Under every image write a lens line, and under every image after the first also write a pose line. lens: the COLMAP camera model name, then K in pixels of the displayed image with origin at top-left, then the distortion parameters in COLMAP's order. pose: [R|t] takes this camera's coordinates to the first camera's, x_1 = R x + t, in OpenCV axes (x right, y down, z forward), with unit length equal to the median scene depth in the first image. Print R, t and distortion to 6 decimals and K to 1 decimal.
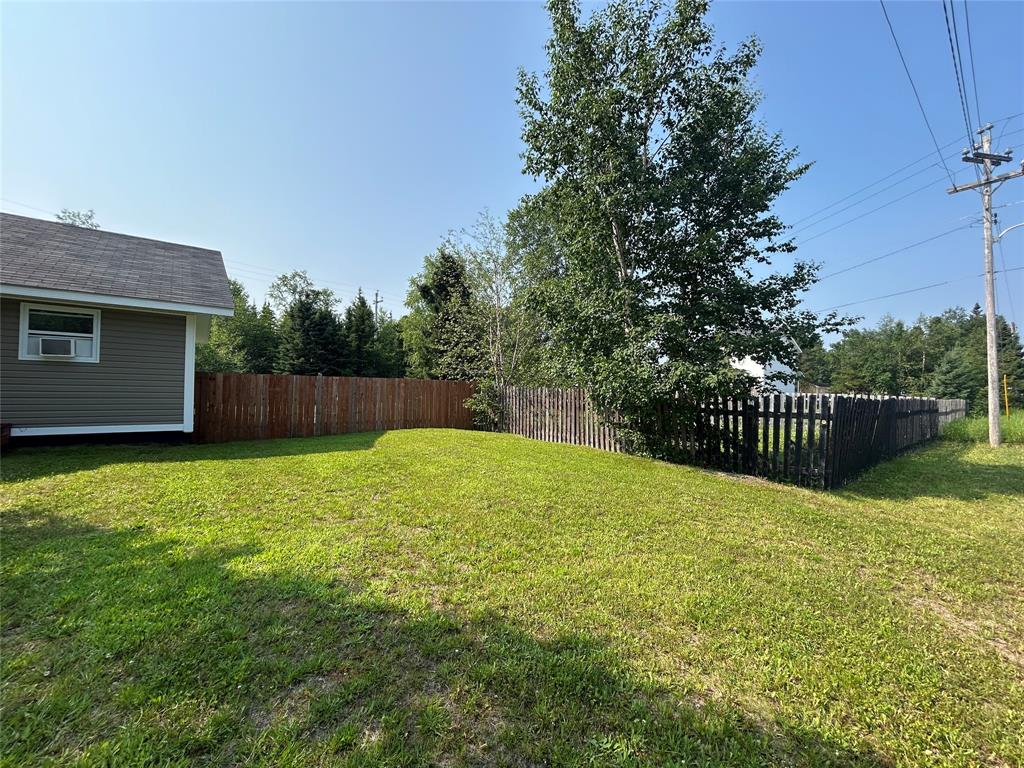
lens RADIAL K [[412.7, 0, 513.0], [0, 412.7, 382.6], [0, 0, 1]] dist [0.000905, -0.000109]
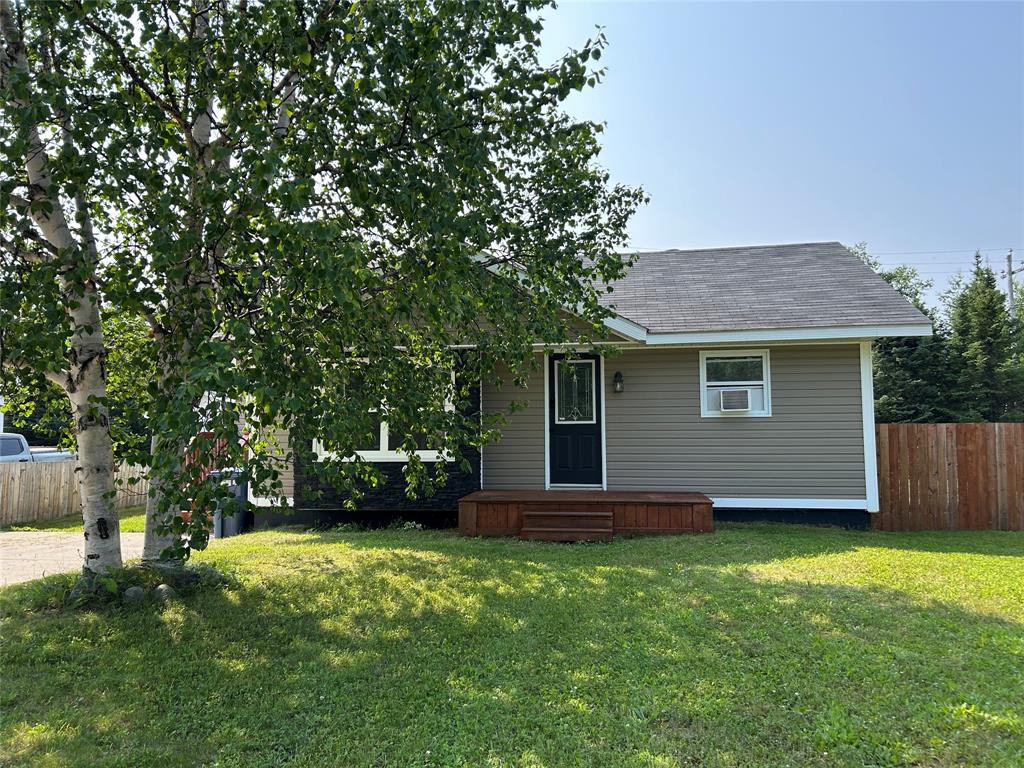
lens RADIAL K [[770.5, 0, 512.3], [0, 770.5, 387.4], [0, 0, 1]] dist [-0.001136, 0.000030]
pose [[0.664132, -0.082553, -0.743044, -0.222626], [0.031663, 0.996099, -0.082367, 0.000669], [0.746945, 0.031176, 0.664155, -0.294856]]
